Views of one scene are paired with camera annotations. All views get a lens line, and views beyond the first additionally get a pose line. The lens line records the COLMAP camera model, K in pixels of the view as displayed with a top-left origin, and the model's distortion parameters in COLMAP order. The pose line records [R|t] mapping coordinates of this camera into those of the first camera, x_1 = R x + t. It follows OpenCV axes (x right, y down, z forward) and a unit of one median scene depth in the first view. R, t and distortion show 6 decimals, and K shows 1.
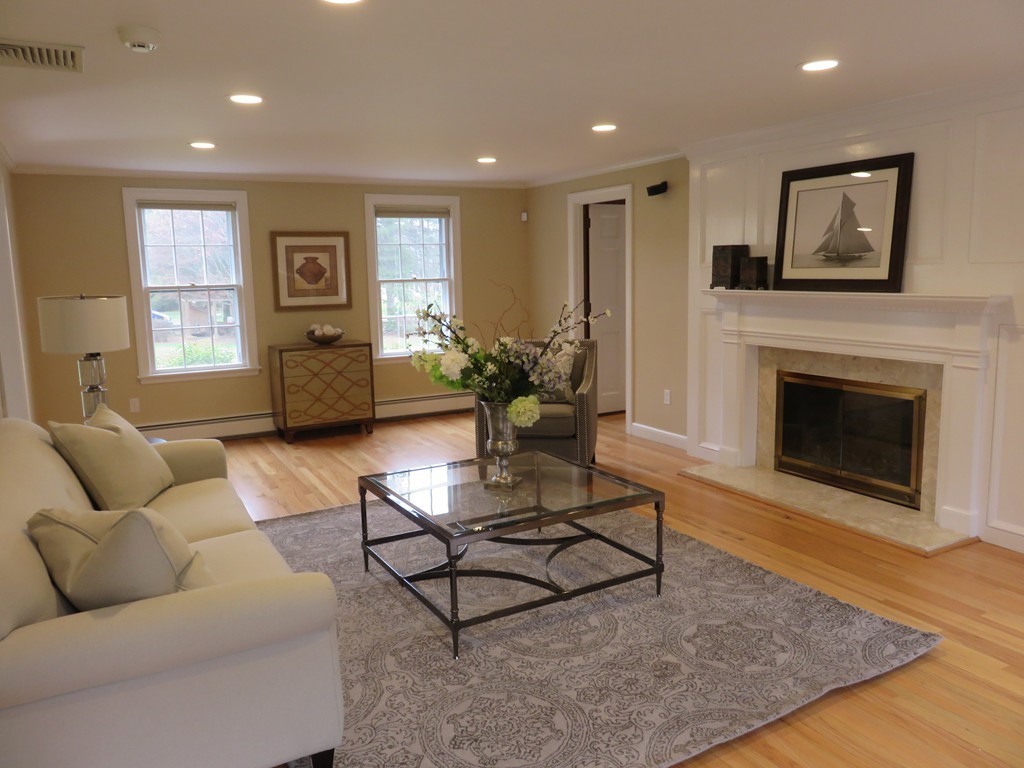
lens RADIAL K [[772.9, 0, 515.5], [0, 772.9, 380.3], [0, 0, 1]] dist [-0.001037, -0.001023]
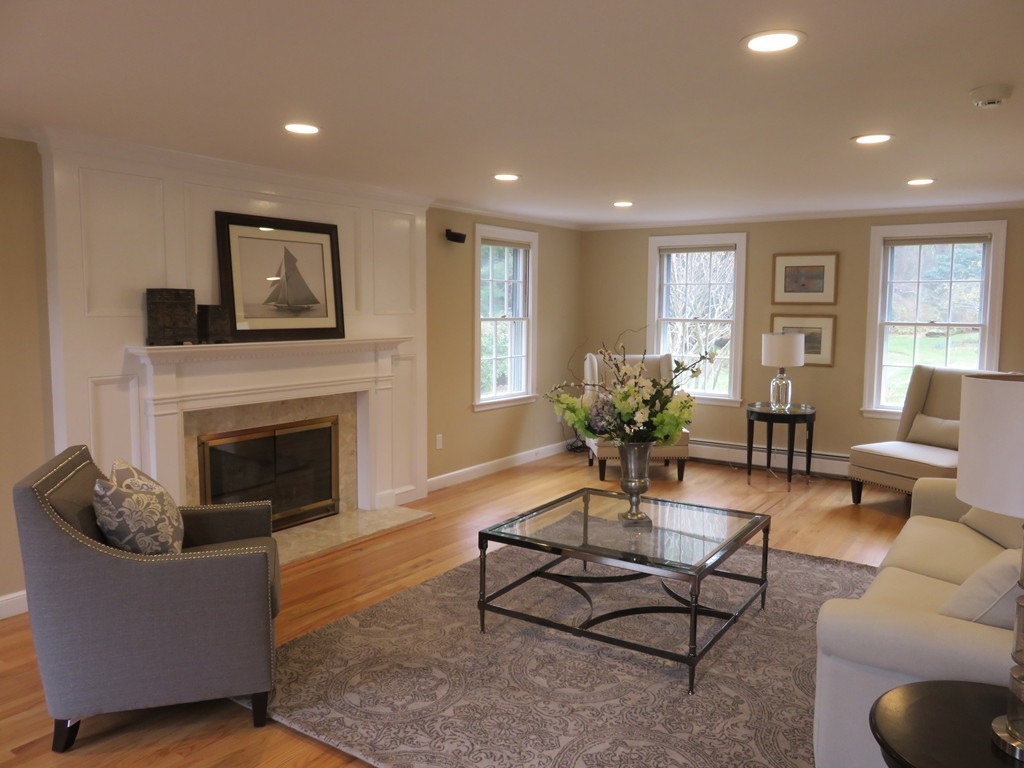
lens RADIAL K [[772.9, 0, 515.5], [0, 772.9, 380.3], [0, 0, 1]] dist [-0.001037, -0.001023]
pose [[-0.448779, -0.067924, 0.891058, -0.663163], [0.132132, 0.981104, 0.141336, -0.170575], [-0.883821, 0.181166, -0.431324, 1.199456]]
